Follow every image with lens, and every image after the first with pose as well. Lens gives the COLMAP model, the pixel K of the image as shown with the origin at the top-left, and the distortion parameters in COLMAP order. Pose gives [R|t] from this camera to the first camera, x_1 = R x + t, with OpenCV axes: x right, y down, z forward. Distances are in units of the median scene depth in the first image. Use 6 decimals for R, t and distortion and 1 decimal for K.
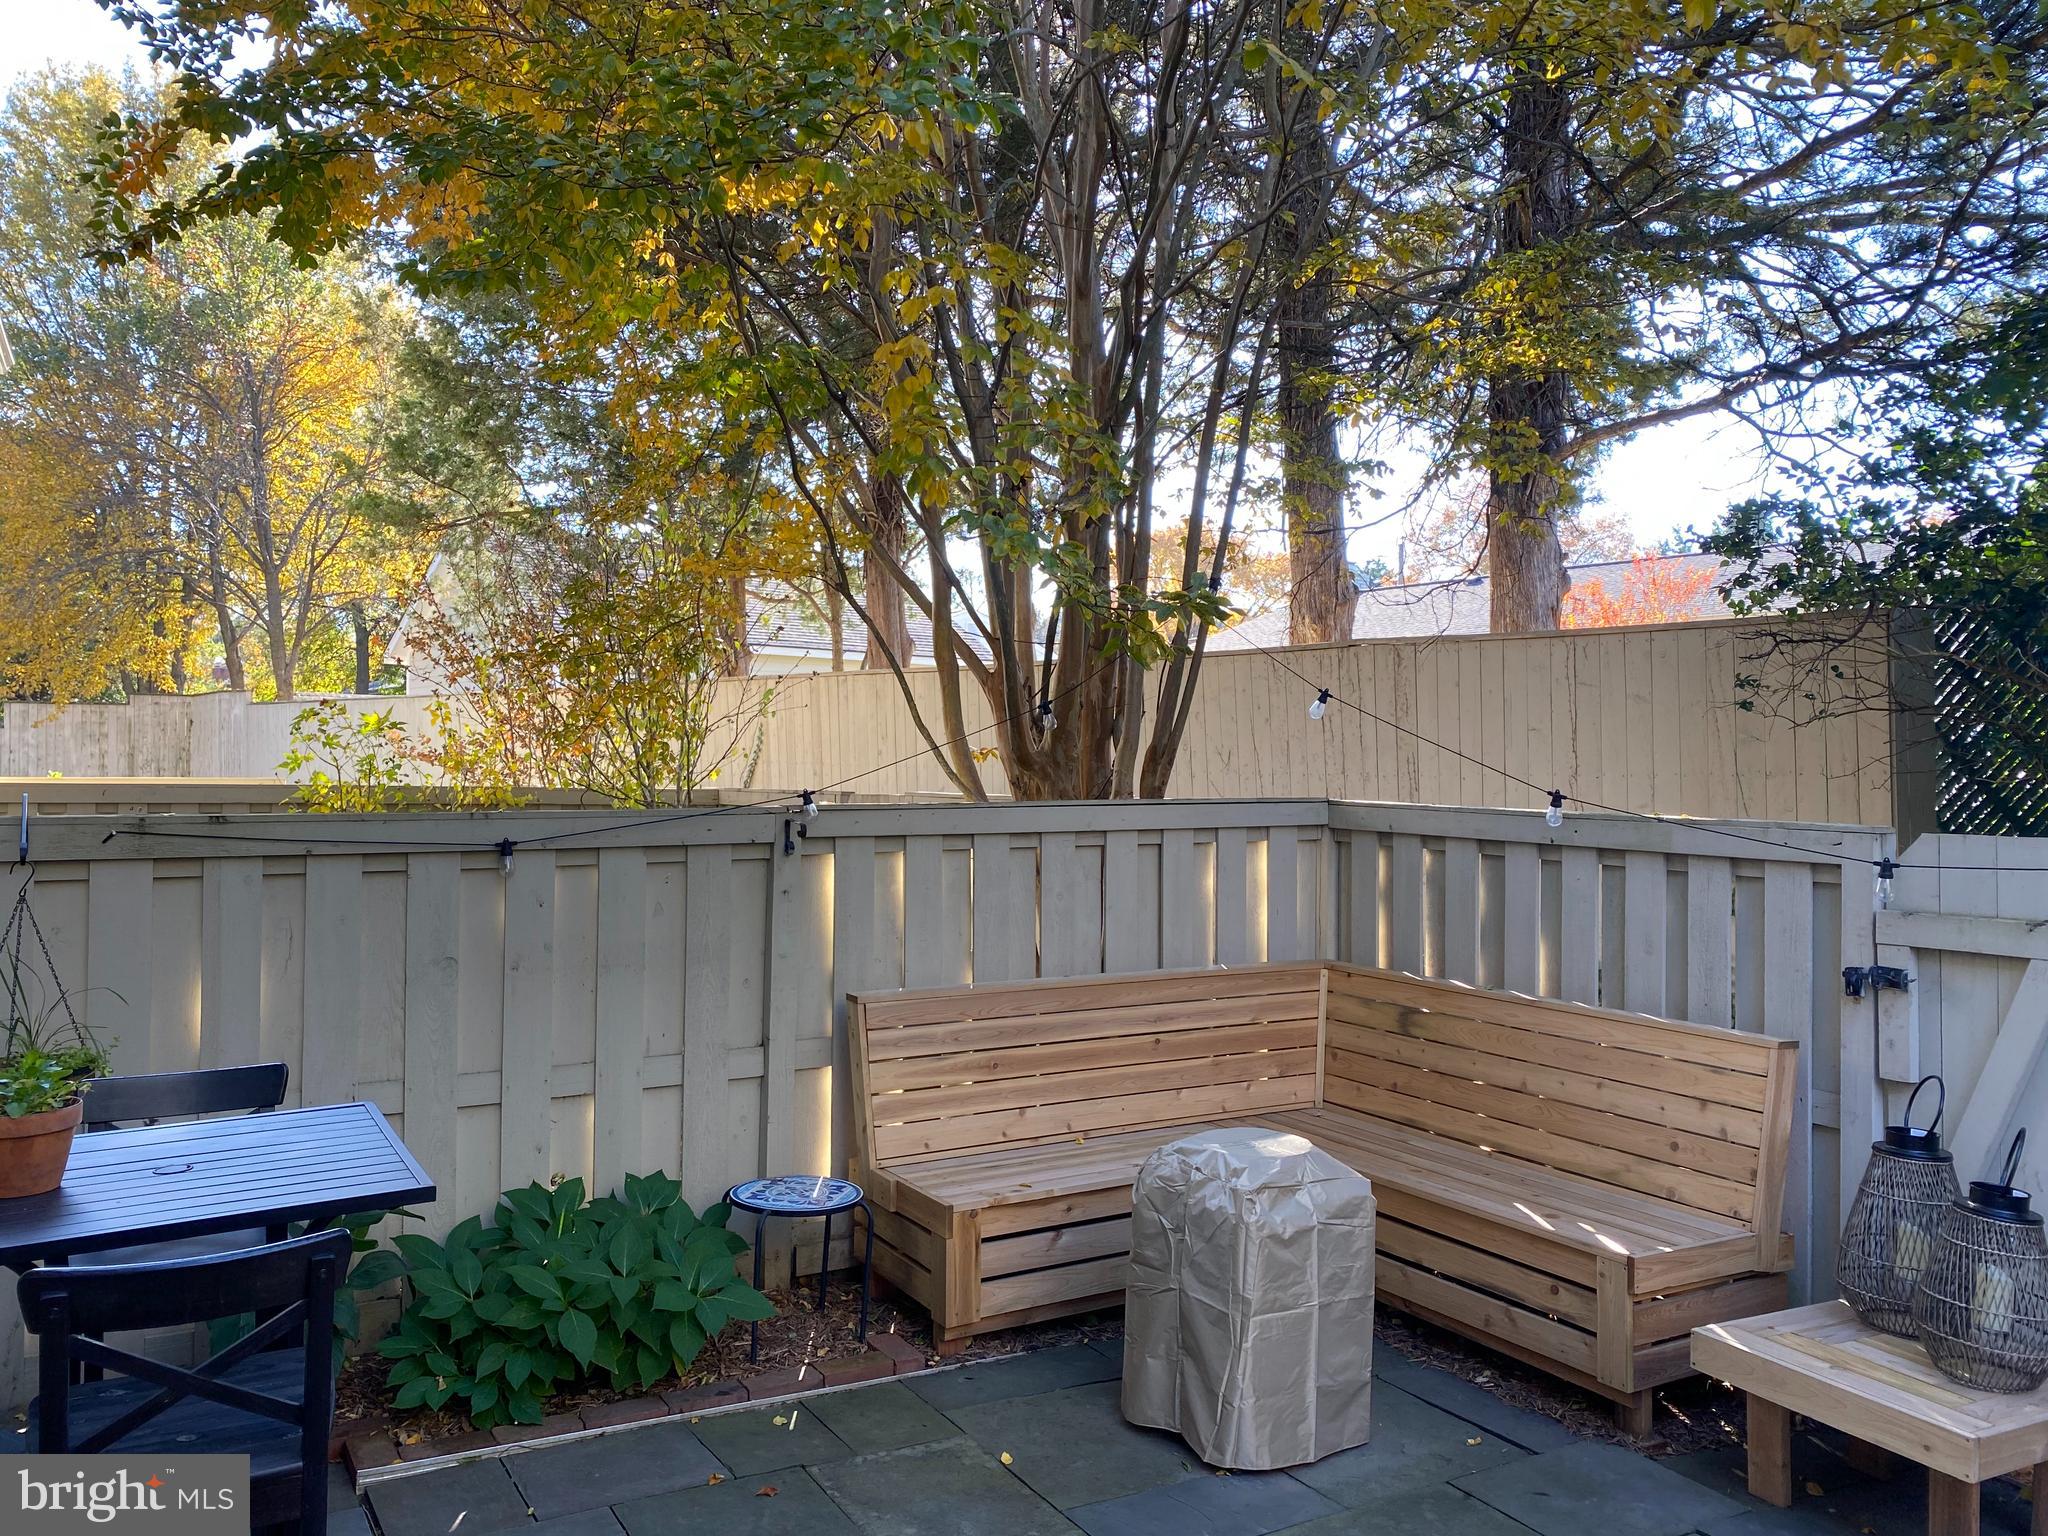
lens RADIAL K [[1548.2, 0, 1022.6], [0, 1548.2, 759.4], [0, 0, 1]] dist [0.036839, -0.031317]
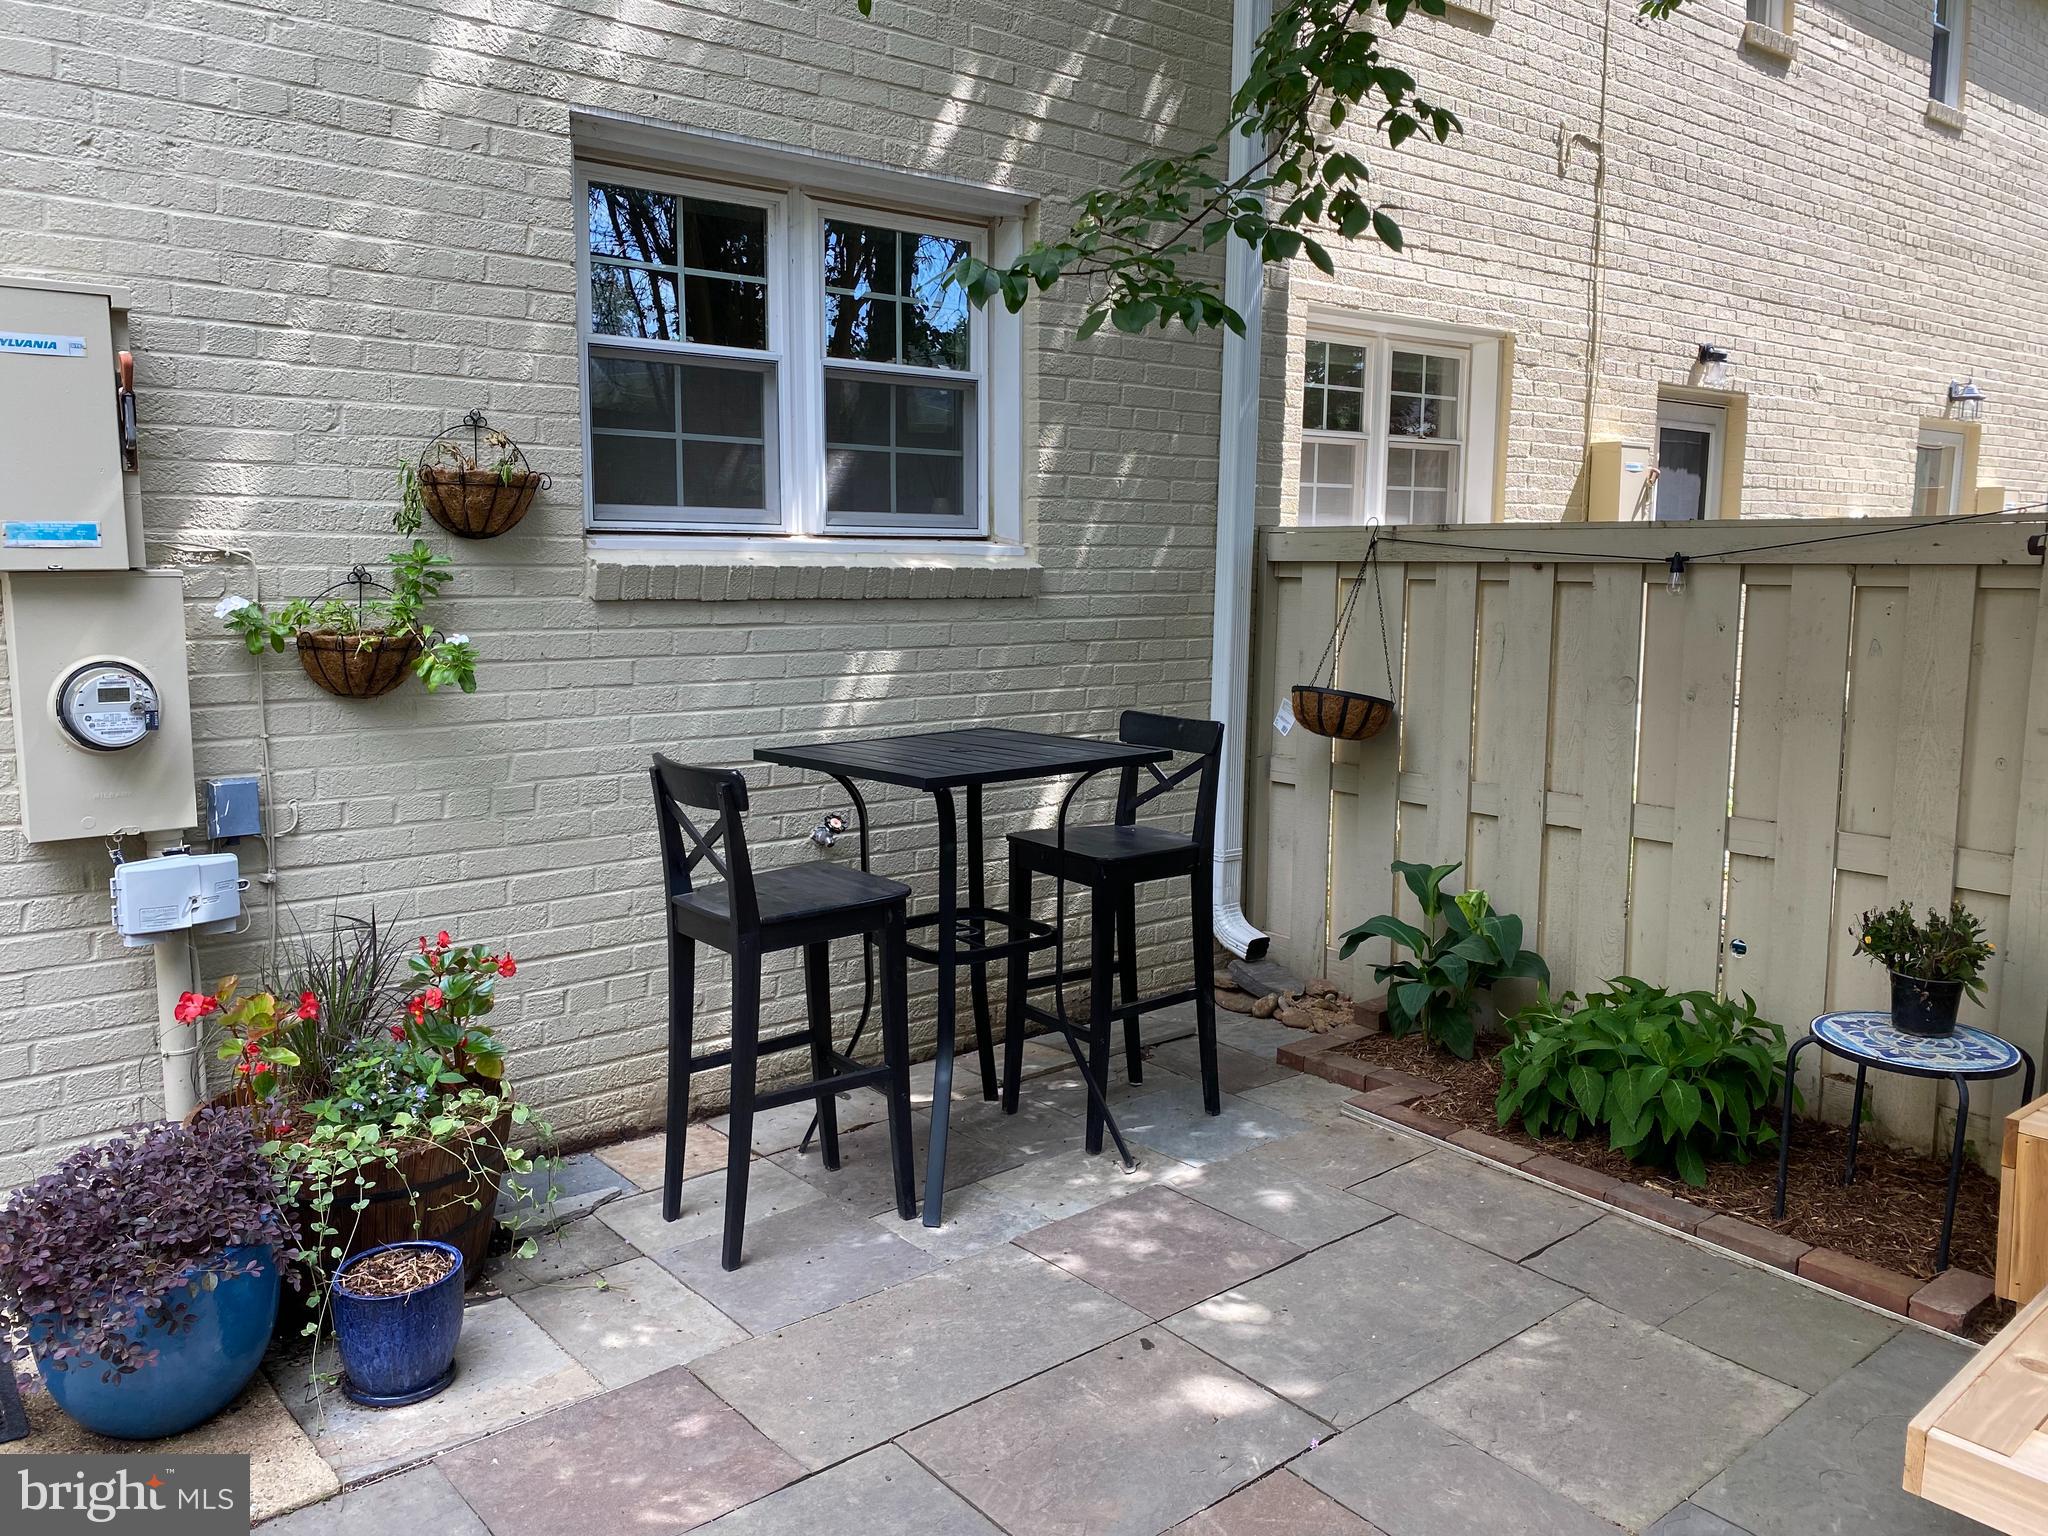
lens RADIAL K [[1548.2, 0, 1027.7], [0, 1548.2, 754.0], [0, 0, 1]] dist [0.036839, -0.031317]
pose [[0.148962, 0.120309, -0.981497, 0.503296], [0.001841, 0.992536, 0.121941, 0.056453], [0.988841, -0.019972, 0.147628, 0.490291]]
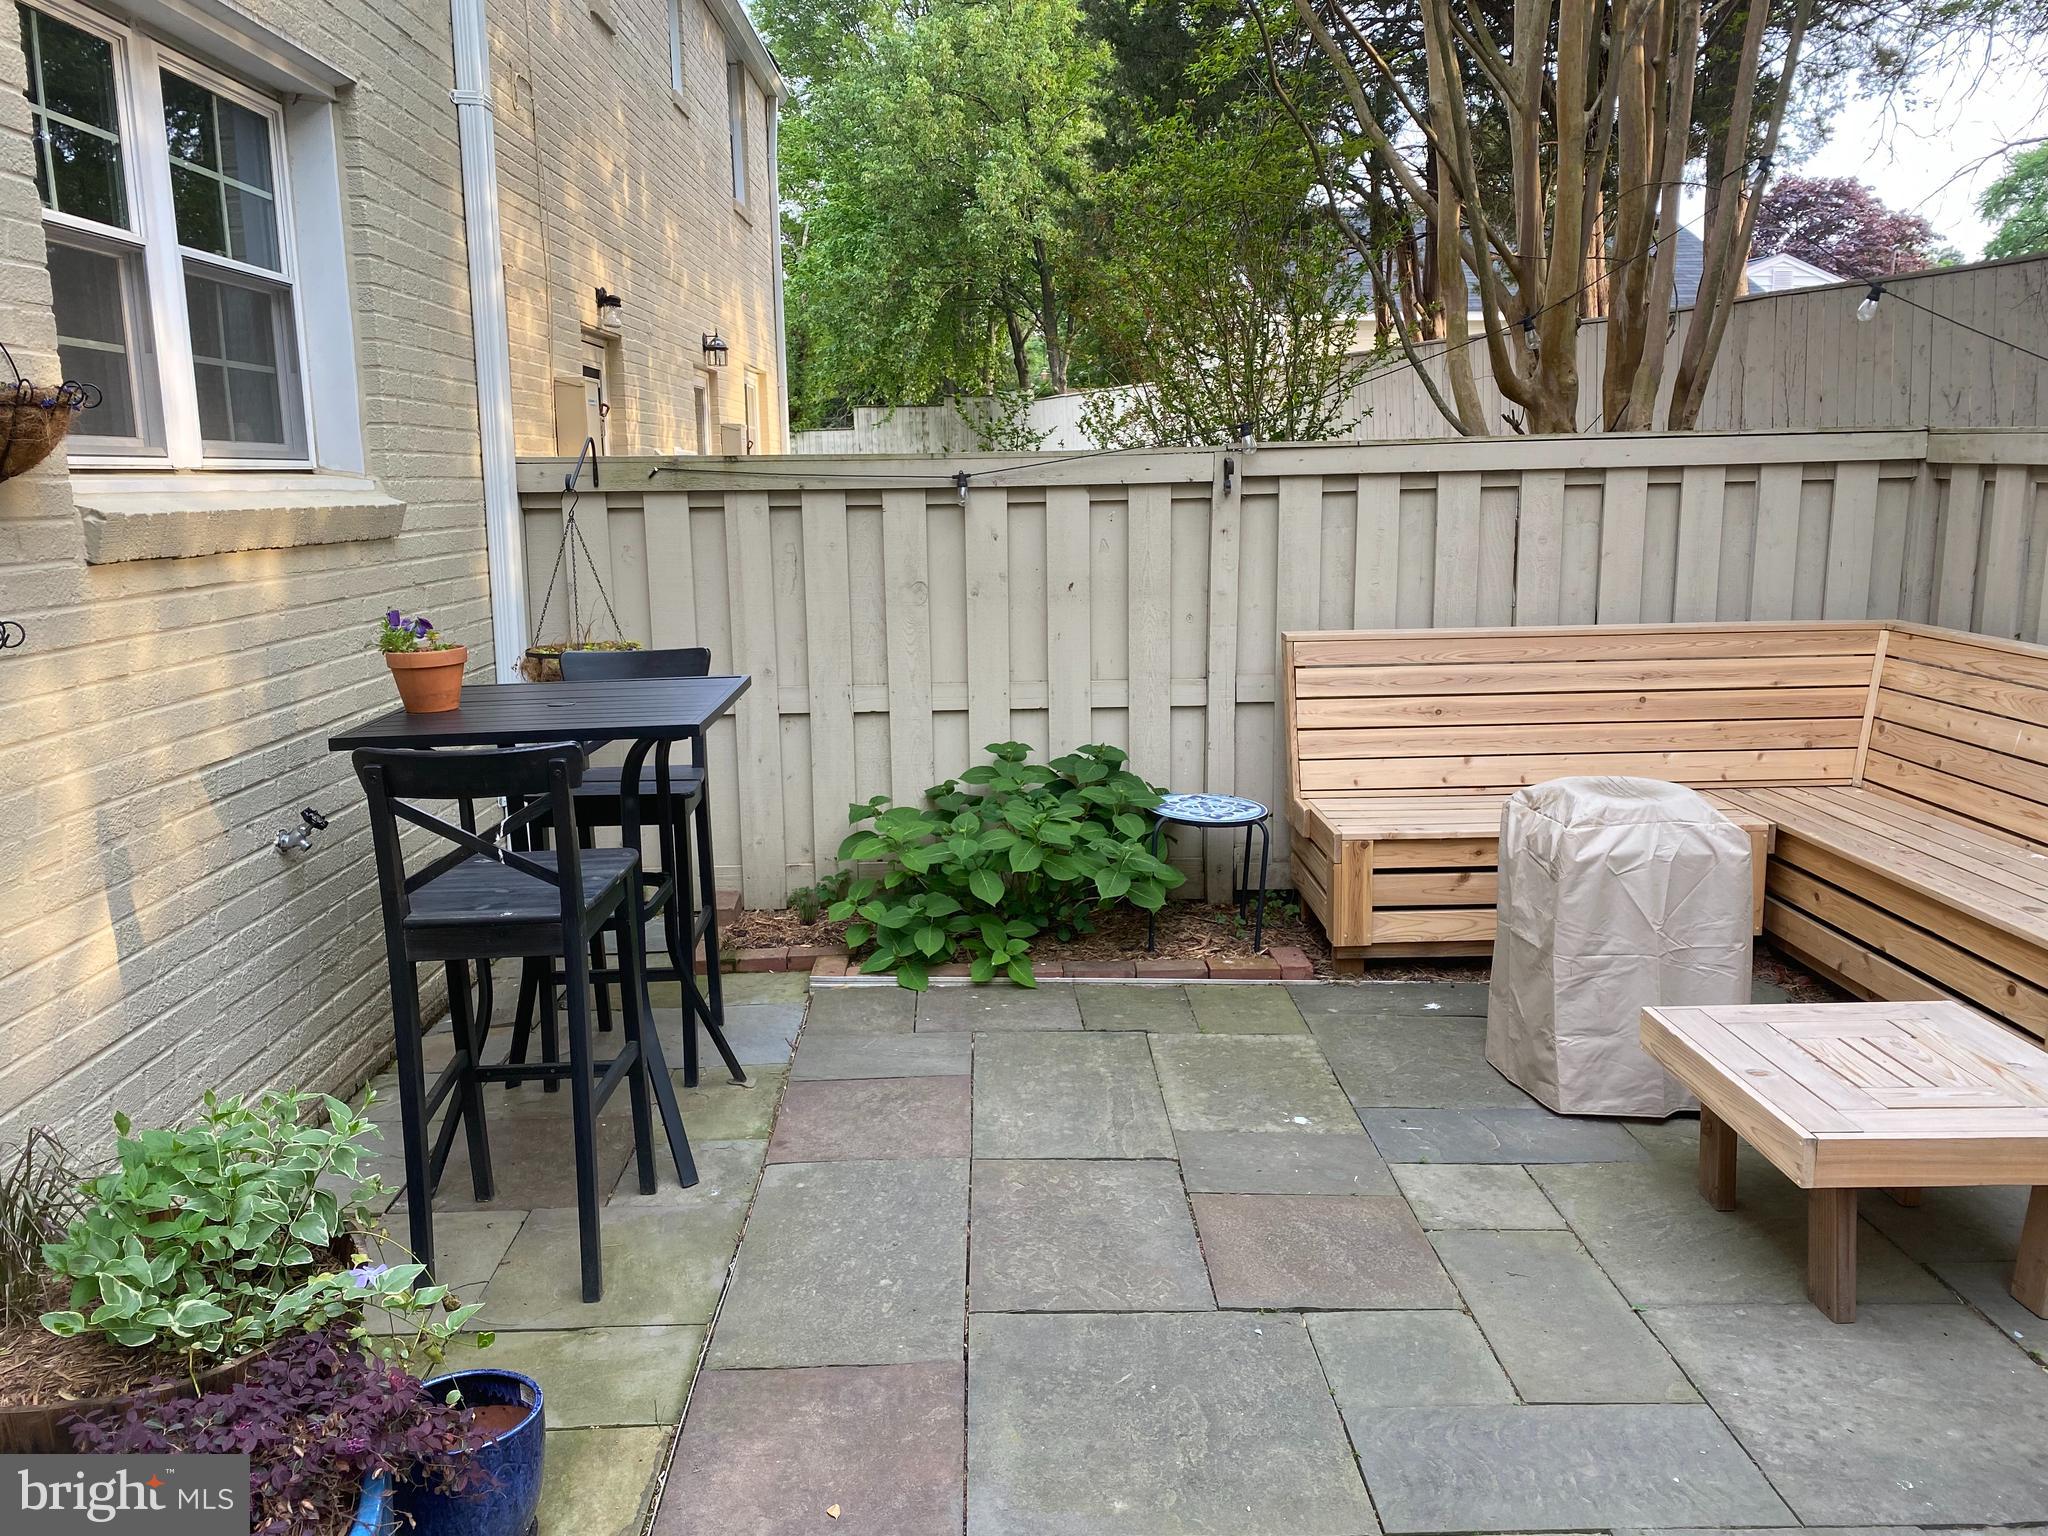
lens RADIAL K [[1548.2, 0, 1029.6], [0, 1548.2, 759.3], [0, 0, 1]] dist [0.036839, -0.031317]
pose [[0.867592, 0.068803, -0.492494, 0.273998], [0.025104, 0.983059, 0.181562, 0.048741], [0.496643, -0.169886, 0.851167, 0.037764]]
